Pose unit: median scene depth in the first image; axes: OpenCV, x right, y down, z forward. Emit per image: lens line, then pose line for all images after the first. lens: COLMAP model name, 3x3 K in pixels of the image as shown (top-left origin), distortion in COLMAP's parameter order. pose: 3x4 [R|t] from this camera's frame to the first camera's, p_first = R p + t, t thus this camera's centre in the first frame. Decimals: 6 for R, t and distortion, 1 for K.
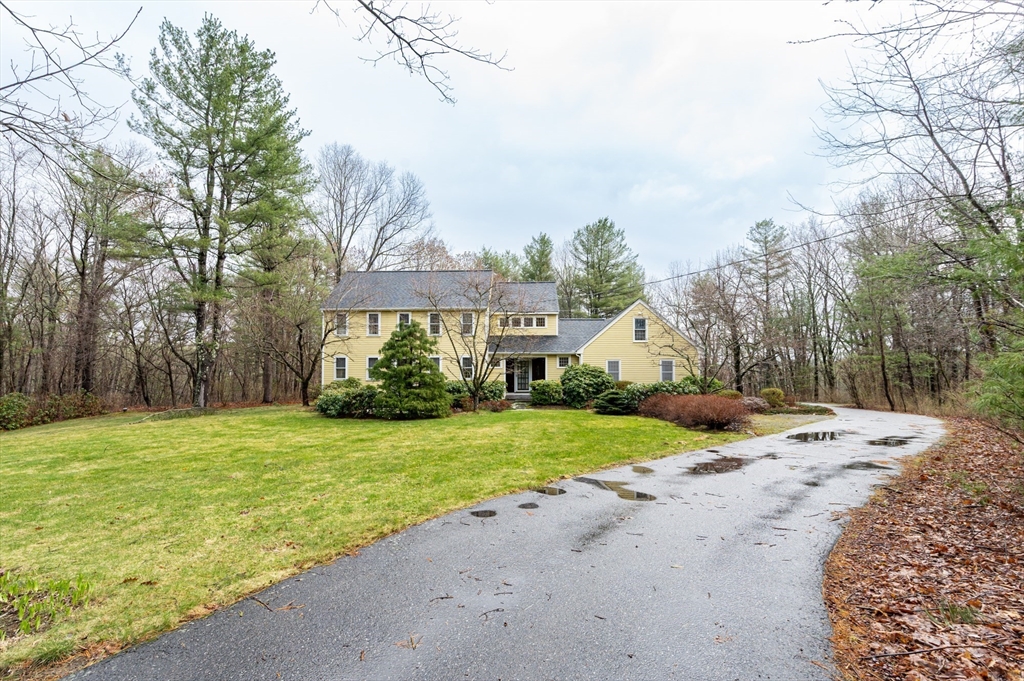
lens RADIAL K [[427.8, 0, 512.4], [0, 427.8, 341.8], [0, 0, 1]] dist [-0.001137, -0.000119]
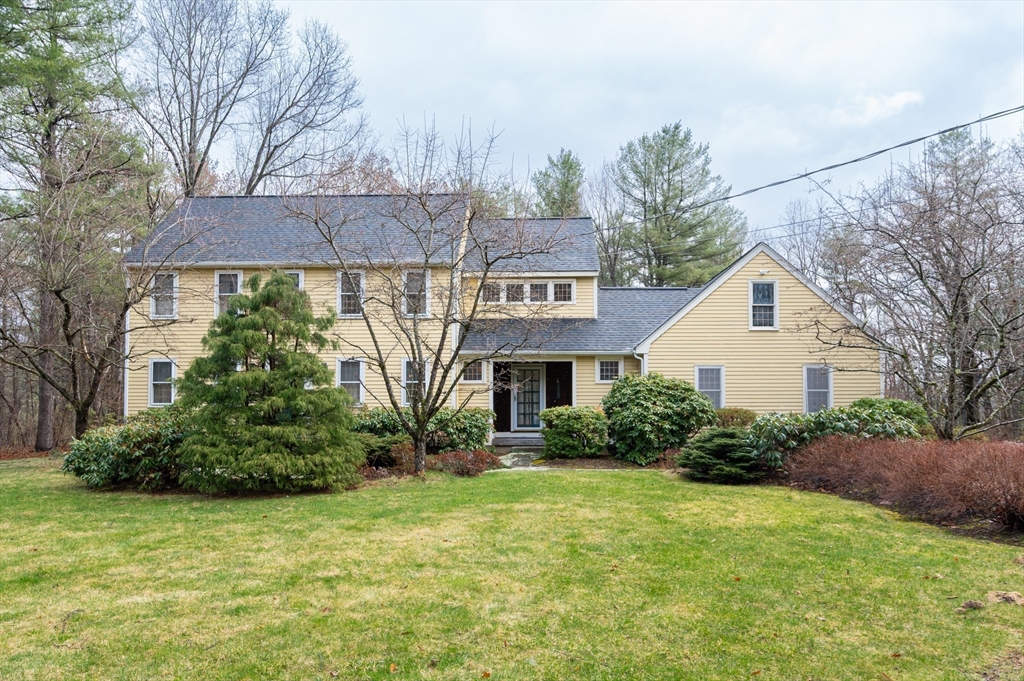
lens RADIAL K [[592.8, 0, 512.8], [0, 592.8, 338.5], [0, 0, 1]] dist [0.008377, 0.003465]
pose [[0.999816, -0.001964, -0.019056, 0.020943], [0.001347, 0.999475, -0.032357, 0.032828], [0.019109, 0.032325, 0.999295, 0.310002]]
